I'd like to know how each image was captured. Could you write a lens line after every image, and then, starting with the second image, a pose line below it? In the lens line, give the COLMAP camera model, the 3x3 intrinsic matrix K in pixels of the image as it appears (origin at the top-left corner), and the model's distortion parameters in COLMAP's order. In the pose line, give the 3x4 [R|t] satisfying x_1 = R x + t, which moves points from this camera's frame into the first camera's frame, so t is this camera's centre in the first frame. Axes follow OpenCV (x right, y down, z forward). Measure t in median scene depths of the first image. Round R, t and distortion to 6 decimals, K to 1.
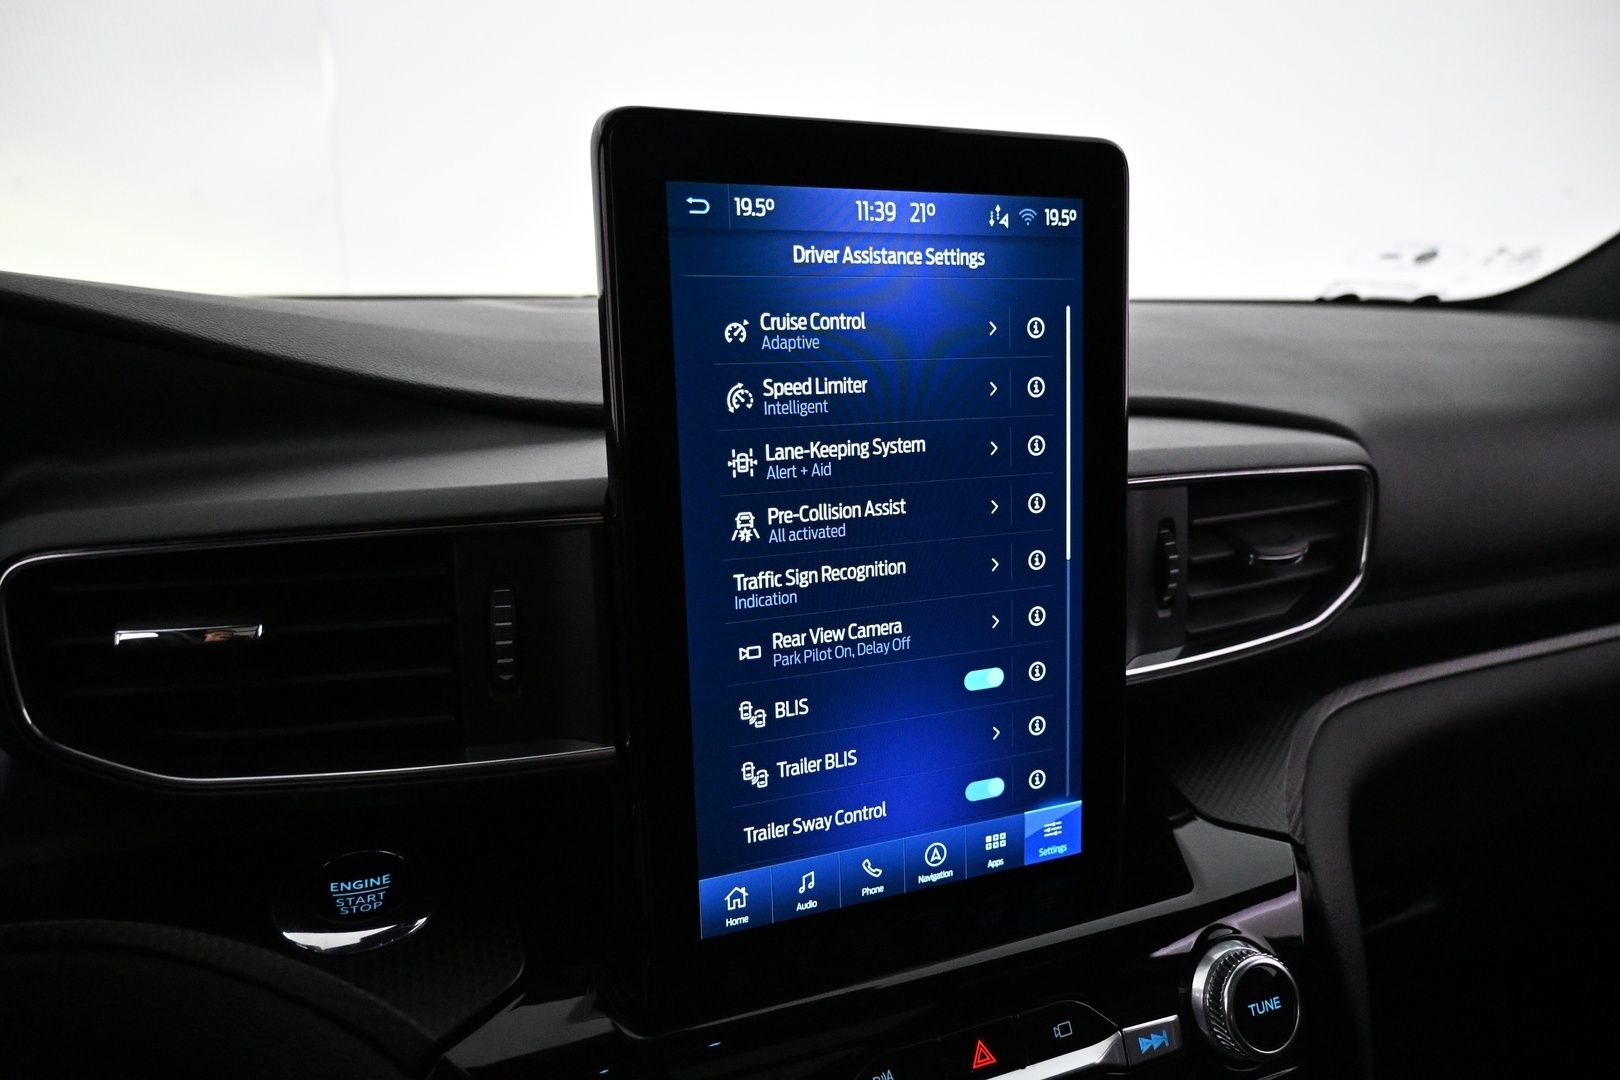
lens RADIAL K [[1085.0, 0, 810.0], [0, 1085.0, 540.0], [0, 0, 1]] dist [0.001807, 0.004532]
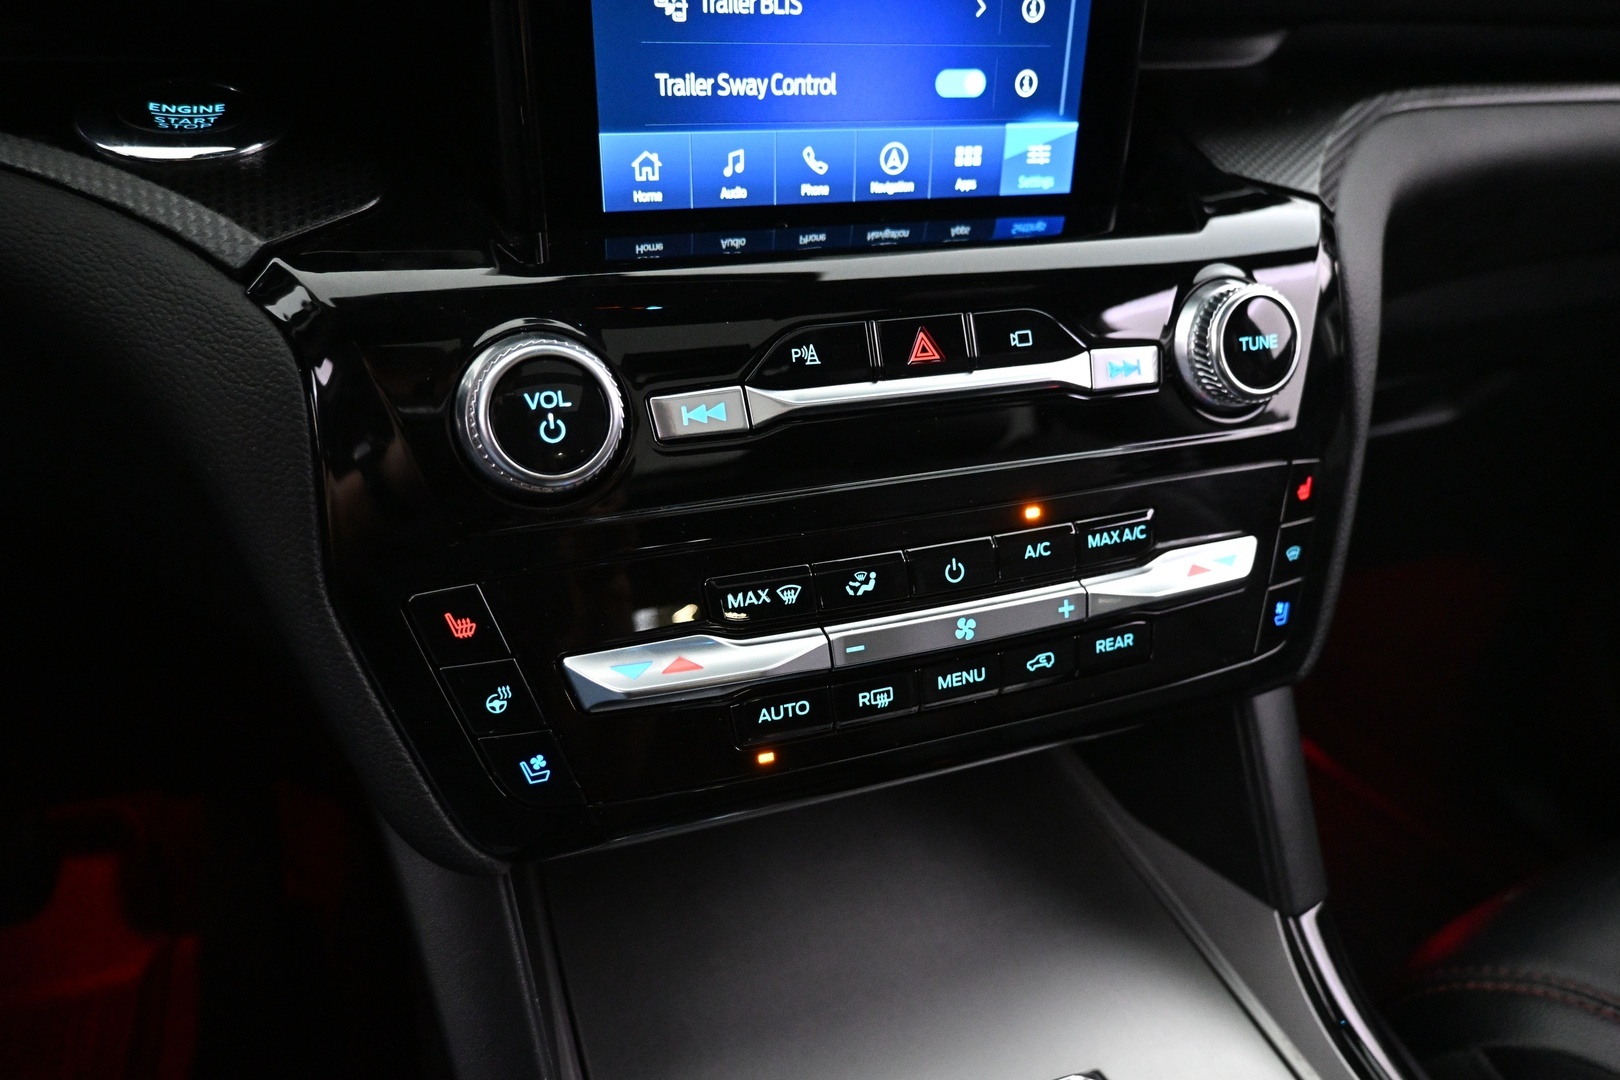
lens RADIAL K [[1085.0, 0, 810.0], [0, 1085.0, 540.0], [0, 0, 1]] dist [0.001807, 0.004532]
pose [[0.998452, 0.055068, -0.007826, 0.074379], [-0.050303, 0.954049, 0.295399, 0.328220], [0.023734, -0.294548, 0.955342, 0.115422]]
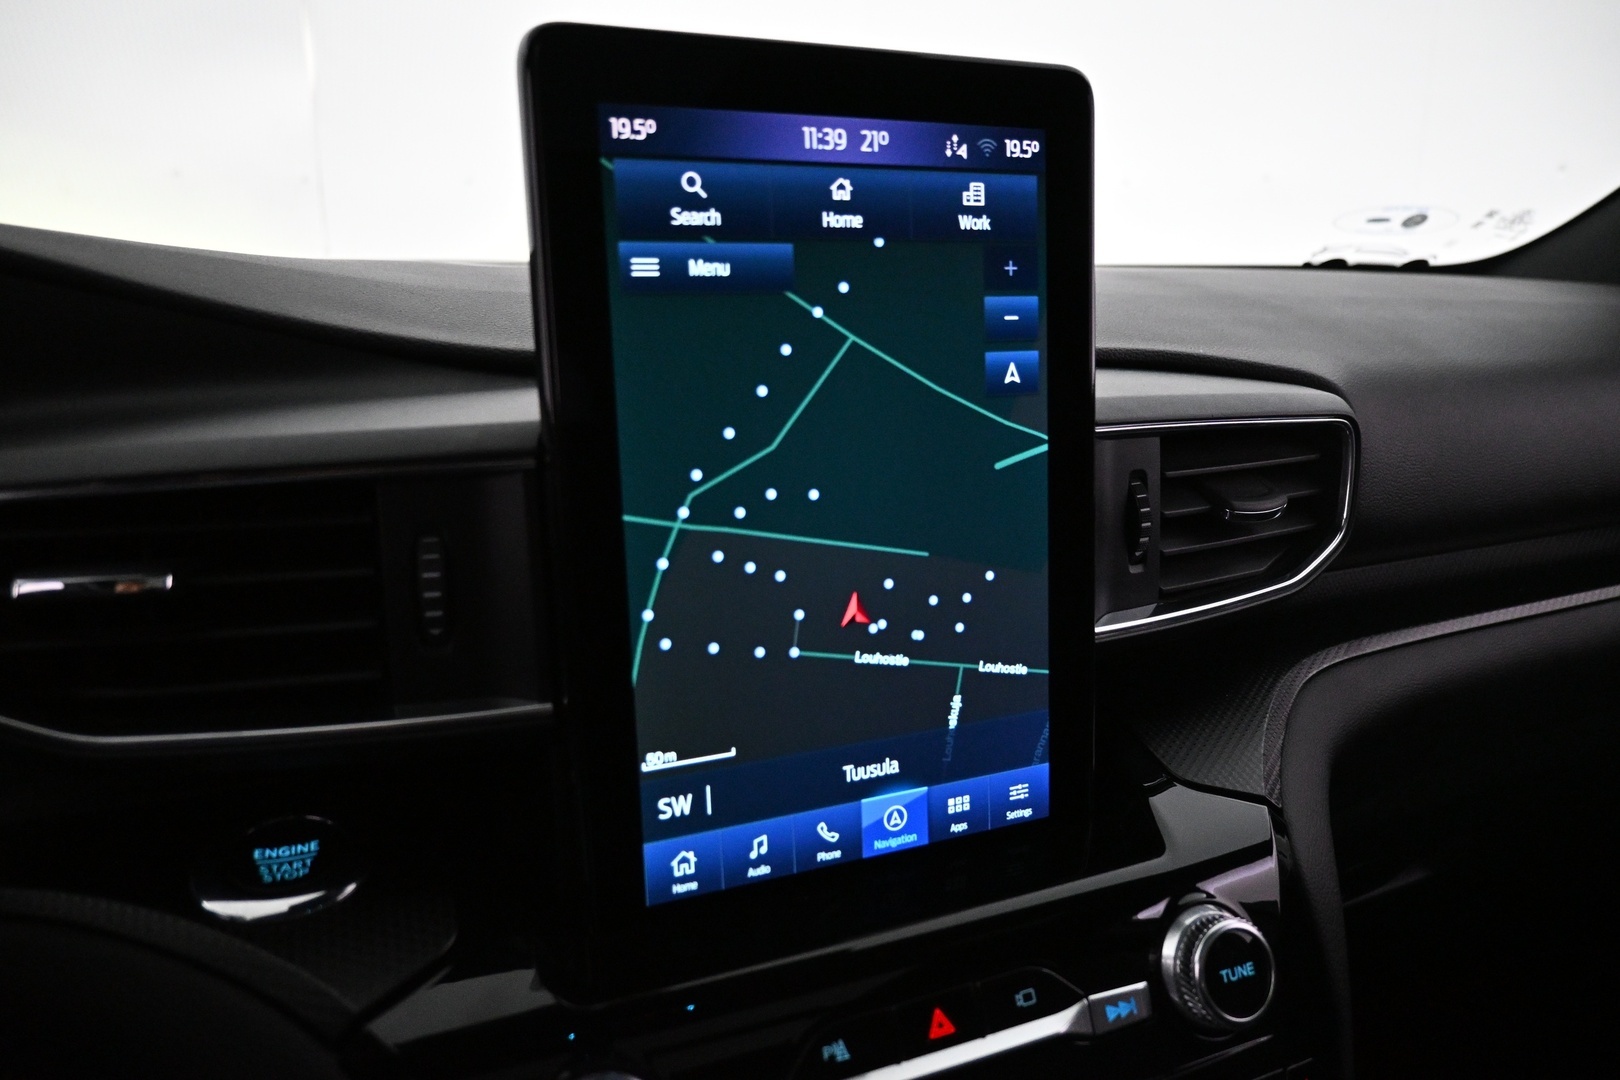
lens RADIAL K [[1085.0, 0, 810.0], [0, 1085.0, 540.0], [0, 0, 1]] dist [0.001807, 0.004532]
pose [[0.999974, -0.006349, 0.003401, 0.038957], [0.006315, 0.999930, 0.010049, 0.034366], [-0.003465, -0.010028, 0.999944, 0.045022]]
